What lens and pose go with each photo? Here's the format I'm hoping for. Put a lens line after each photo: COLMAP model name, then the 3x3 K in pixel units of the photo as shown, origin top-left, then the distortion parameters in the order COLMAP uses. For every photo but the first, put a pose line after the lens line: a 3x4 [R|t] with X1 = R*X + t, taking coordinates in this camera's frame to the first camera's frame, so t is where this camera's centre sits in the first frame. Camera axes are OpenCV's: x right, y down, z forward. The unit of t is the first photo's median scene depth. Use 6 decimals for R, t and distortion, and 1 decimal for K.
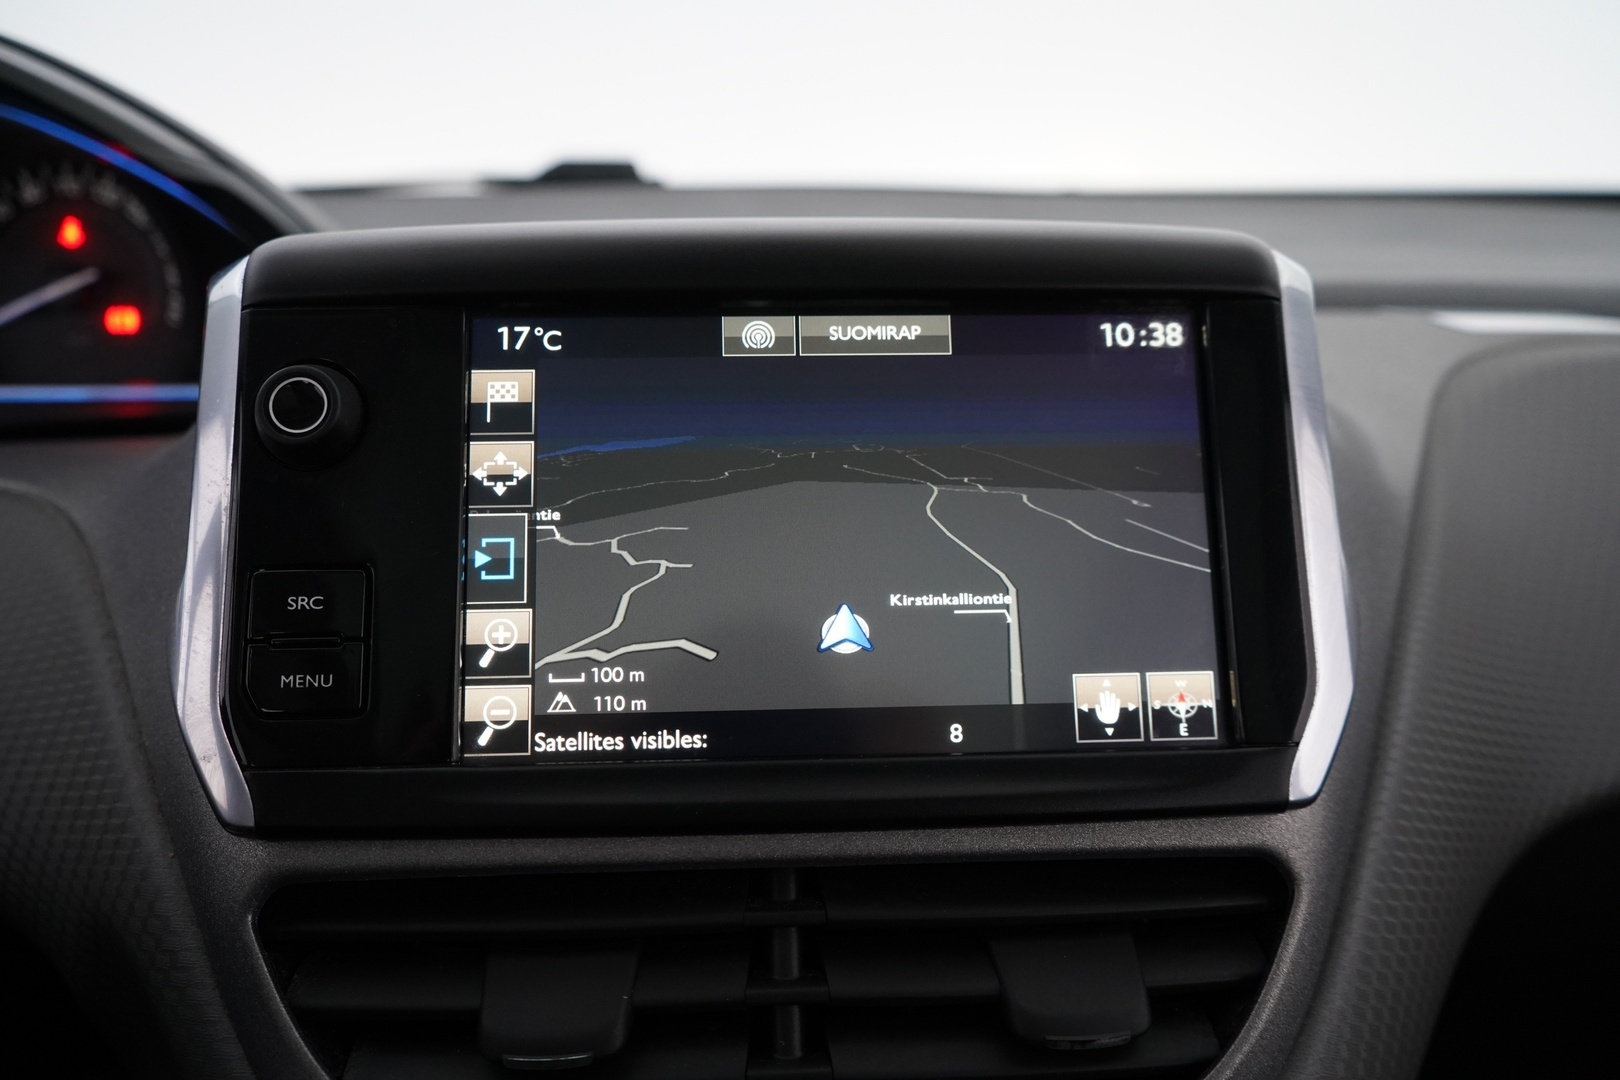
lens RADIAL K [[1313.0, 0, 810.0], [0, 1313.0, 540.0], [0, 0, 1]] dist [-0.000335, -0.008696]
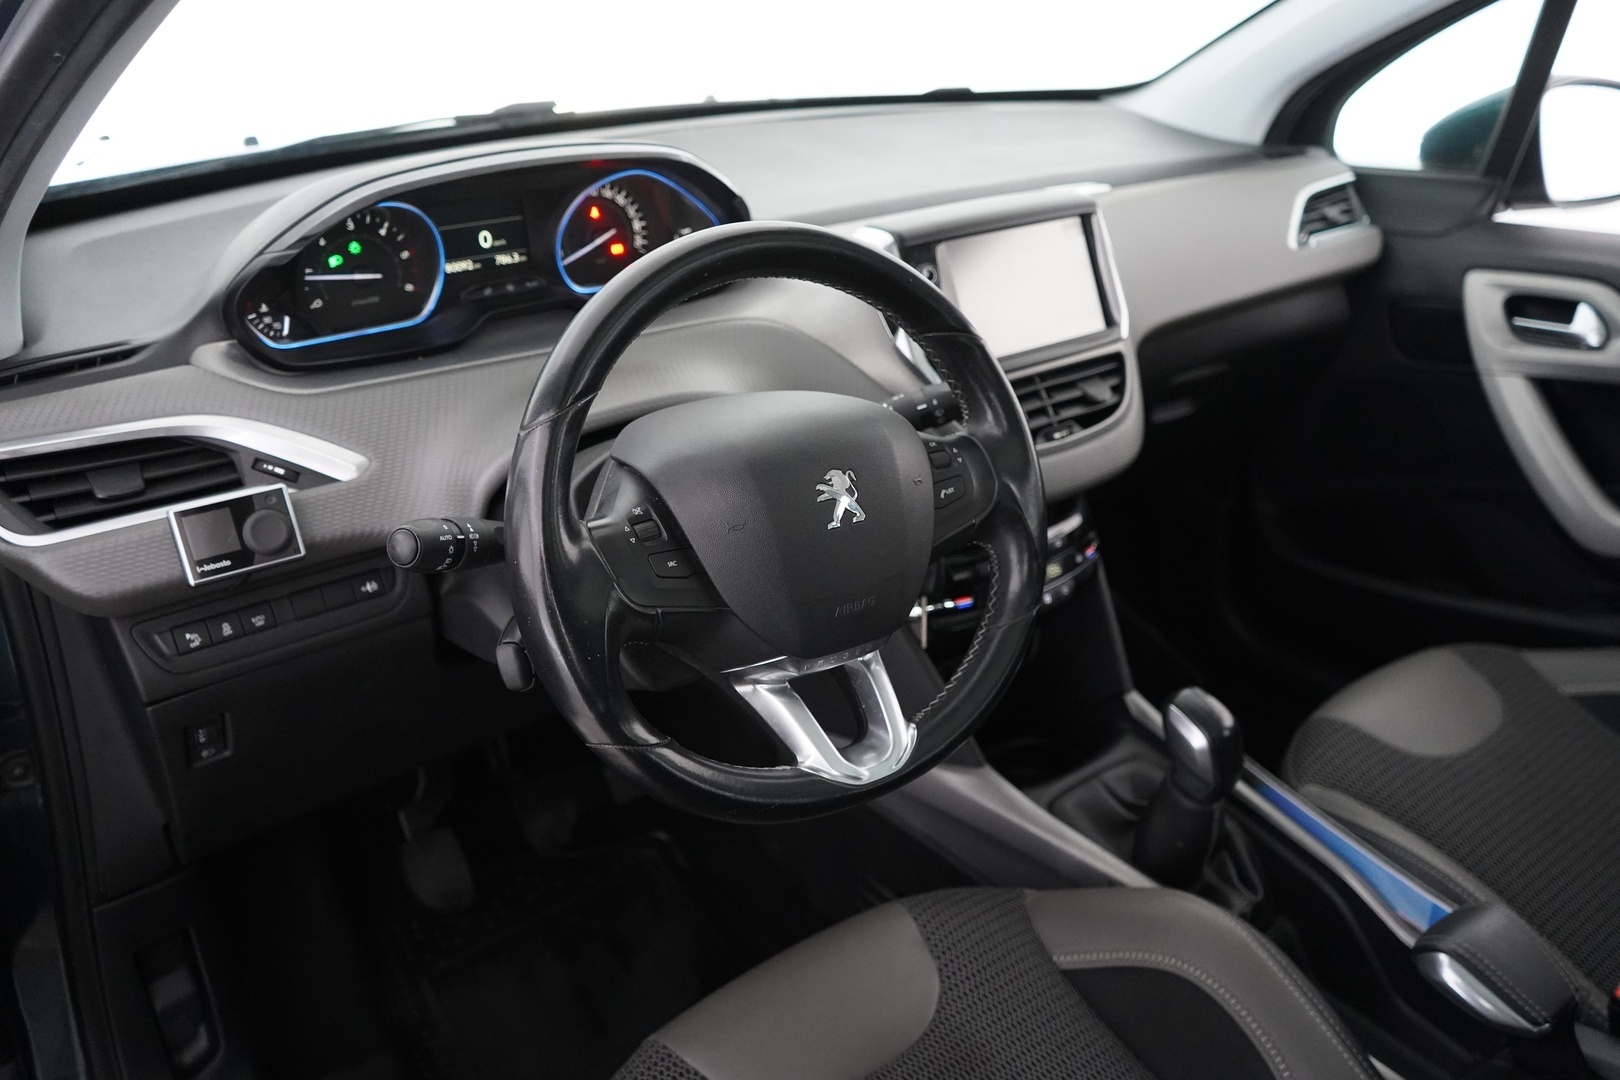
lens RADIAL K [[1310.6, 0, 810.0], [0, 1310.6, 540.0], [0, 0, 1]] dist [-0.006621, 0.006031]
pose [[0.823955, -0.244980, 0.510963, -2.723240], [0.145128, 0.962874, 0.227620, -0.271196], [-0.547756, -0.113393, 0.828918, -1.957725]]
